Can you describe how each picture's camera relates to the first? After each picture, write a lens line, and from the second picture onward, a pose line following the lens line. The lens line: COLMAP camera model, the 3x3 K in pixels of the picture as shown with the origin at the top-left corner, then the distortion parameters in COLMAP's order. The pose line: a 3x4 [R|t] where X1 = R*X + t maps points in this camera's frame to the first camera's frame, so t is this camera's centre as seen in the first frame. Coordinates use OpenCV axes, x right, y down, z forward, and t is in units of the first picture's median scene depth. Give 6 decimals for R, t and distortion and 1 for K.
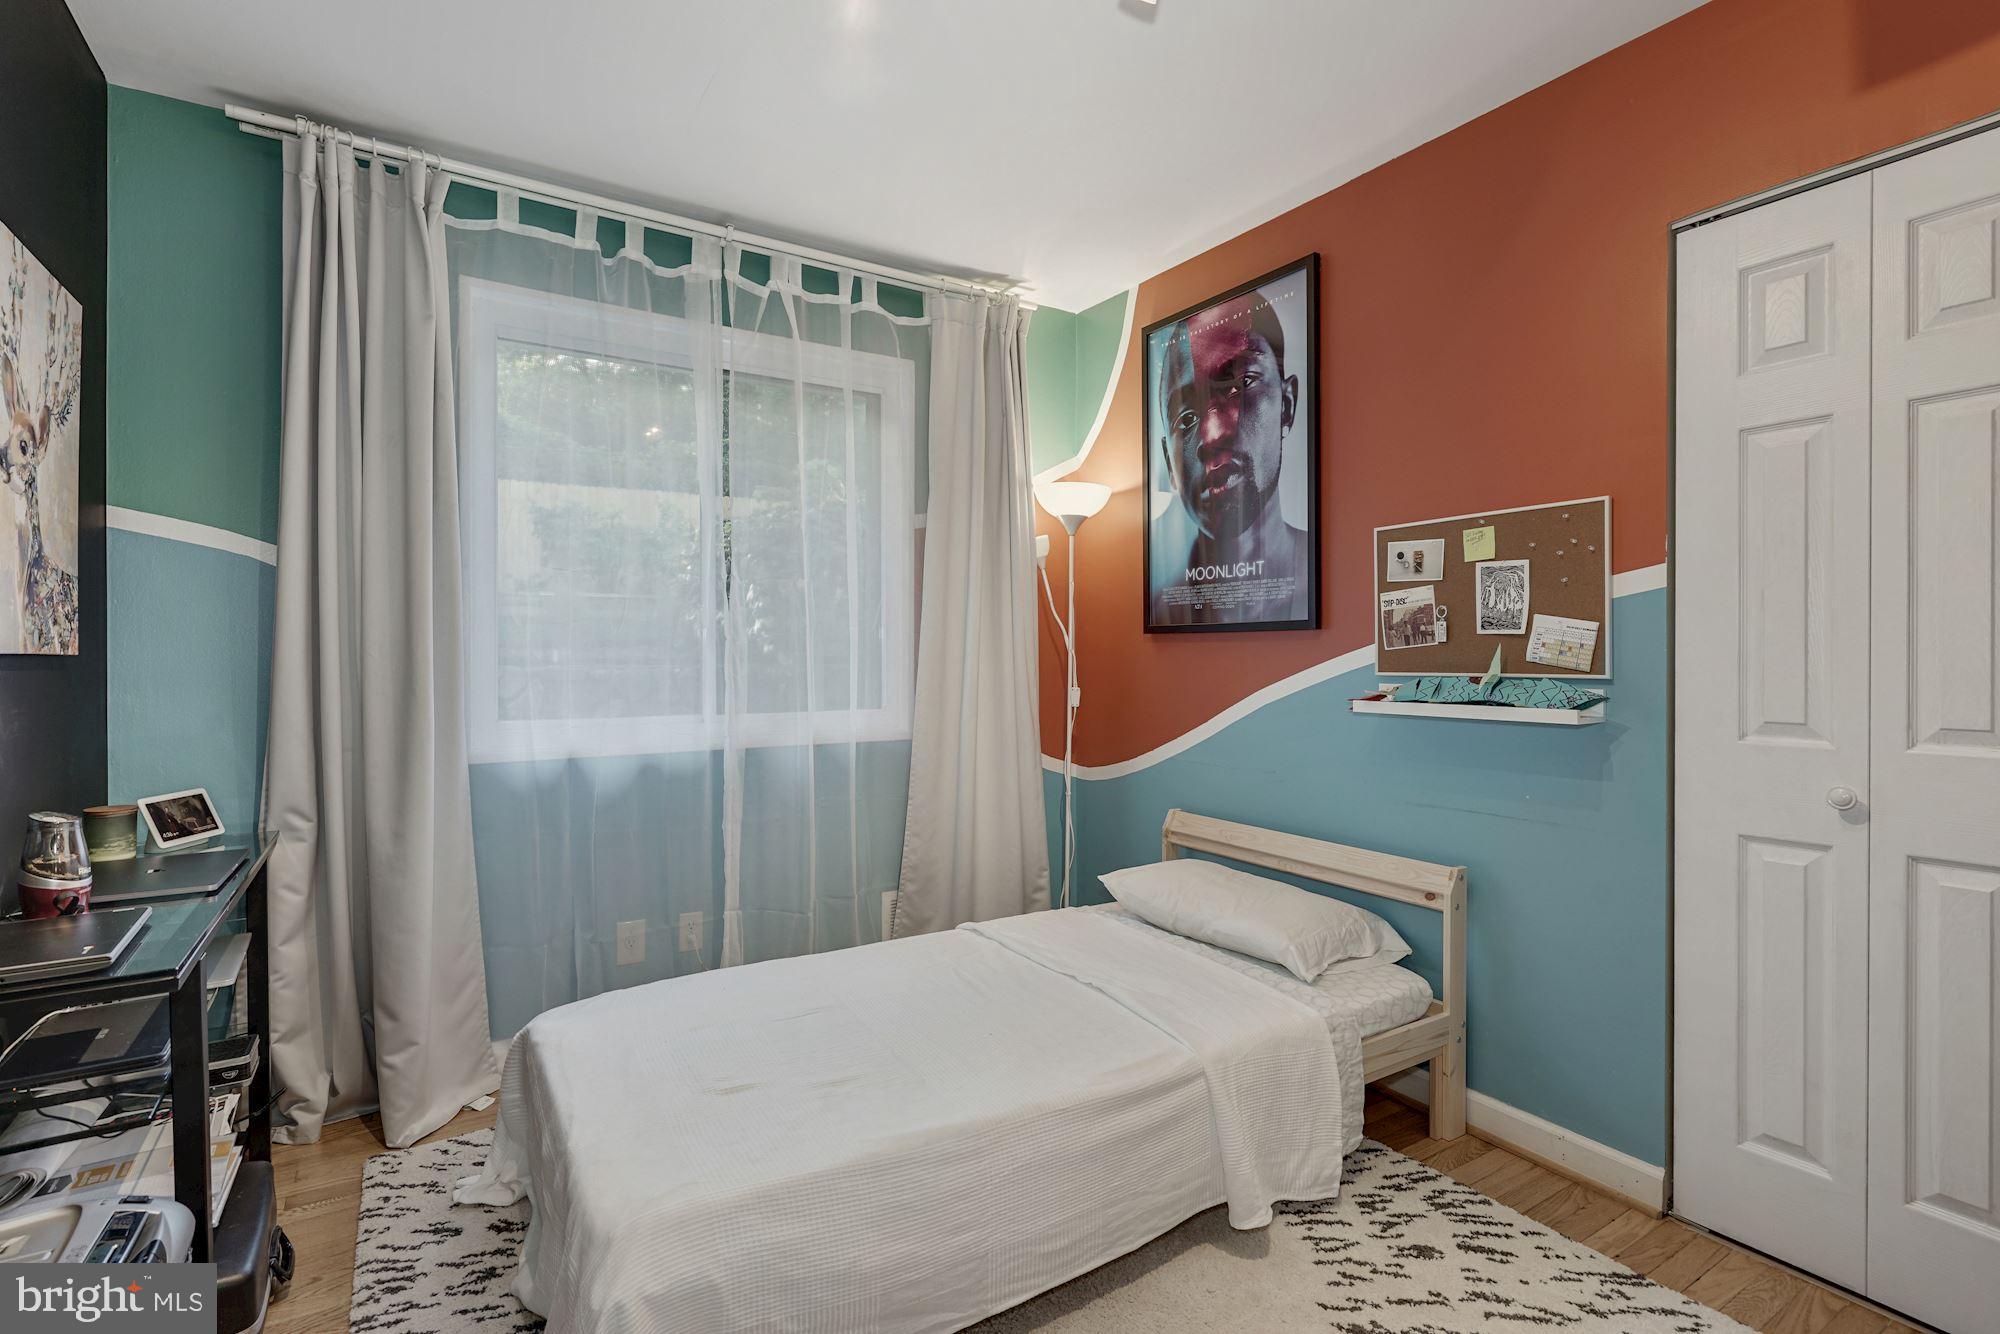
lens RADIAL K [[942.6, 0, 1005.9], [0, 942.6, 658.4], [0, 0, 1]] dist [-0.017988, 0.000119]
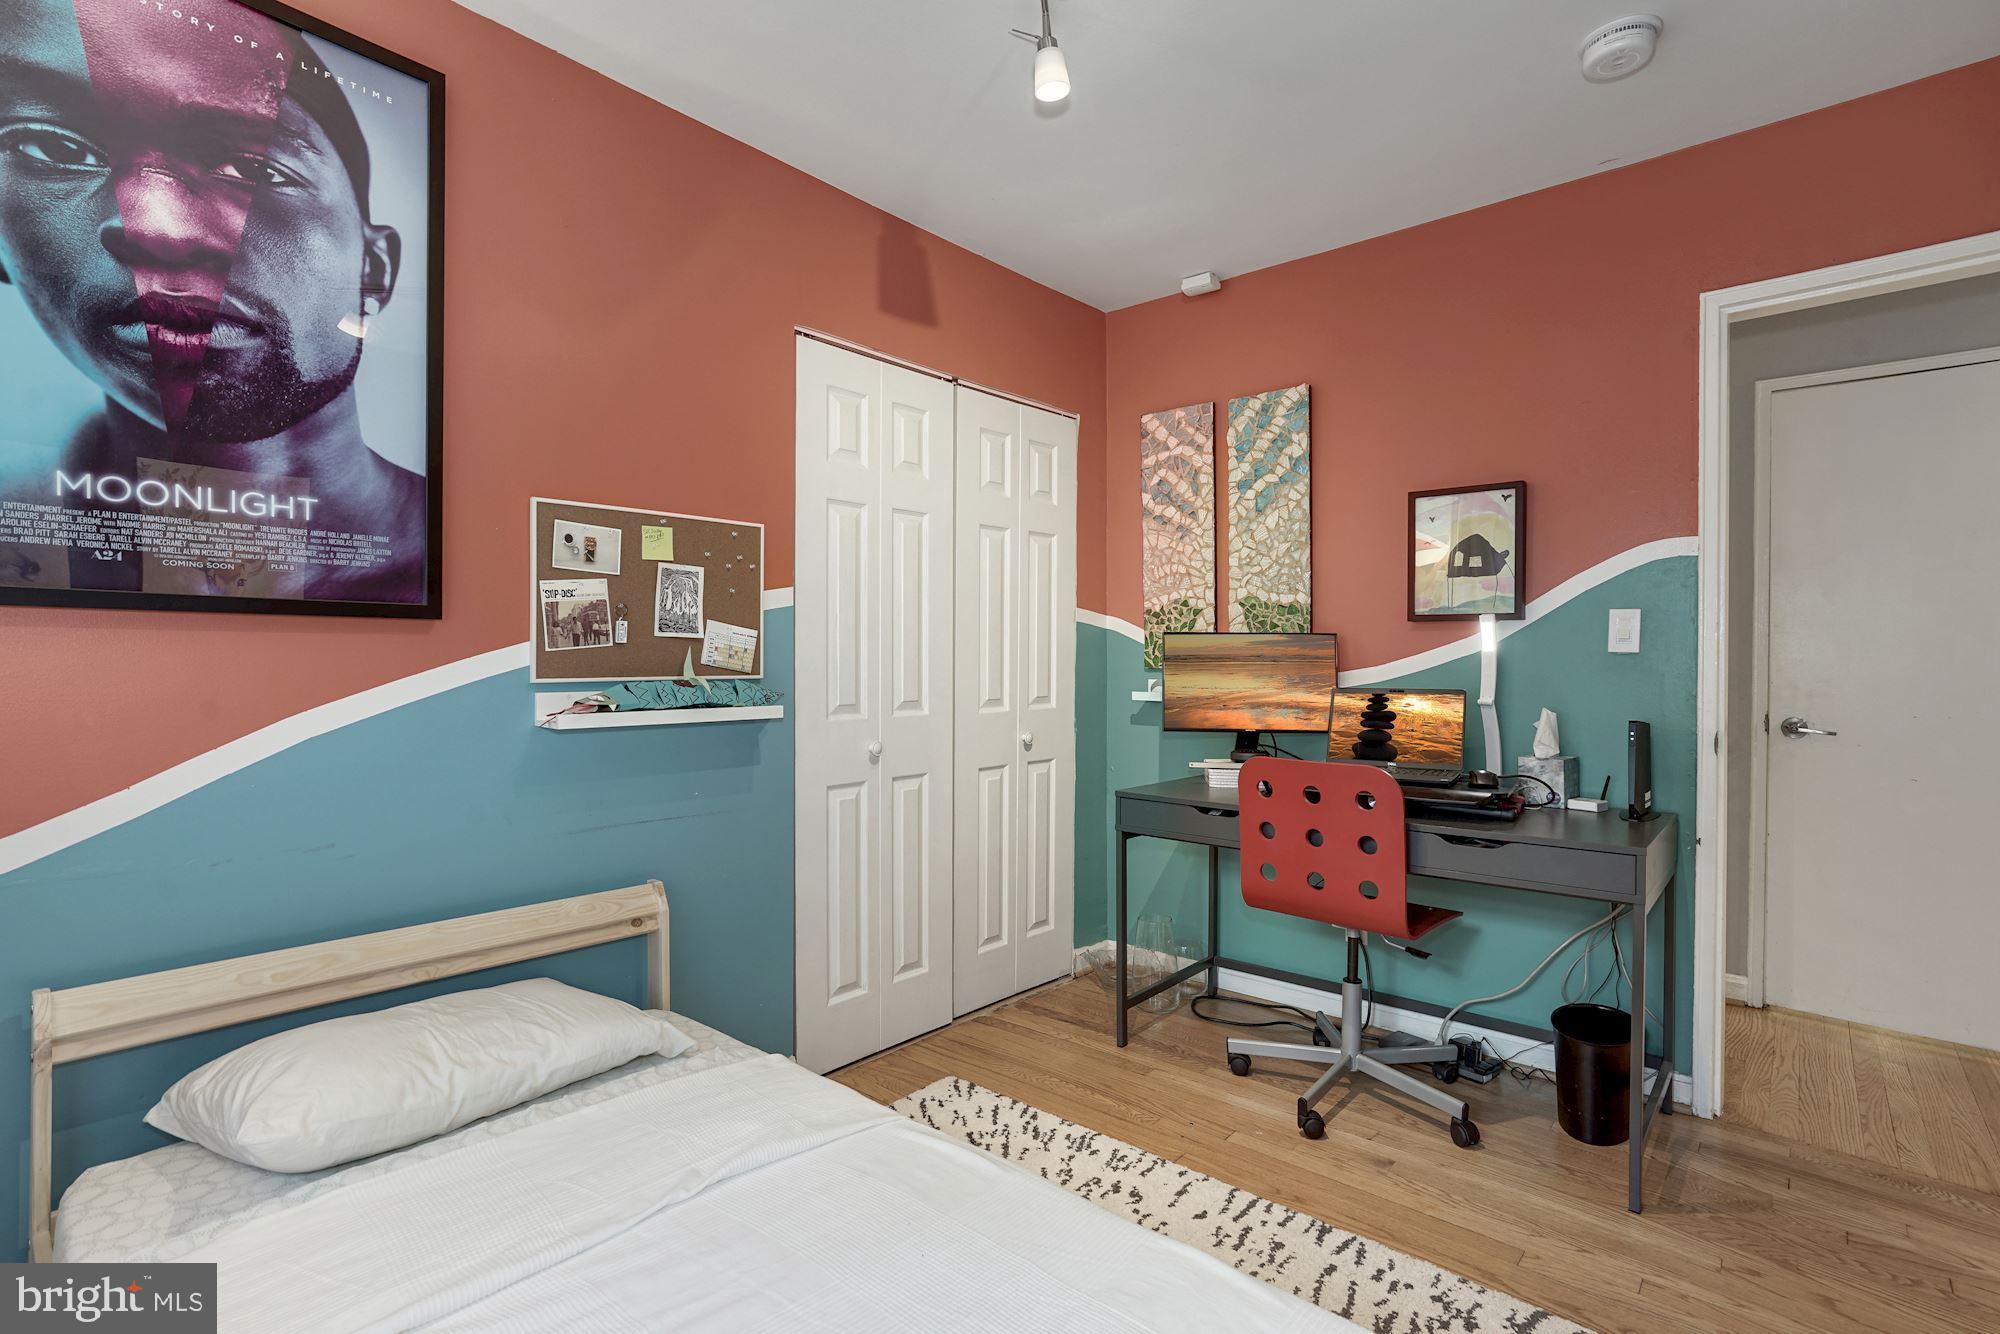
lens RADIAL K [[933.3, 0, 1006.8], [0, 933.3, 675.2], [0, 0, 1]] dist [-0.048686, 0.026394]
pose [[-0.290056, -0.017379, 0.956852, -0.488249], [-0.001952, 0.999844, 0.017568, -0.003075], [-0.957008, 0.003228, -0.290045, 0.881144]]
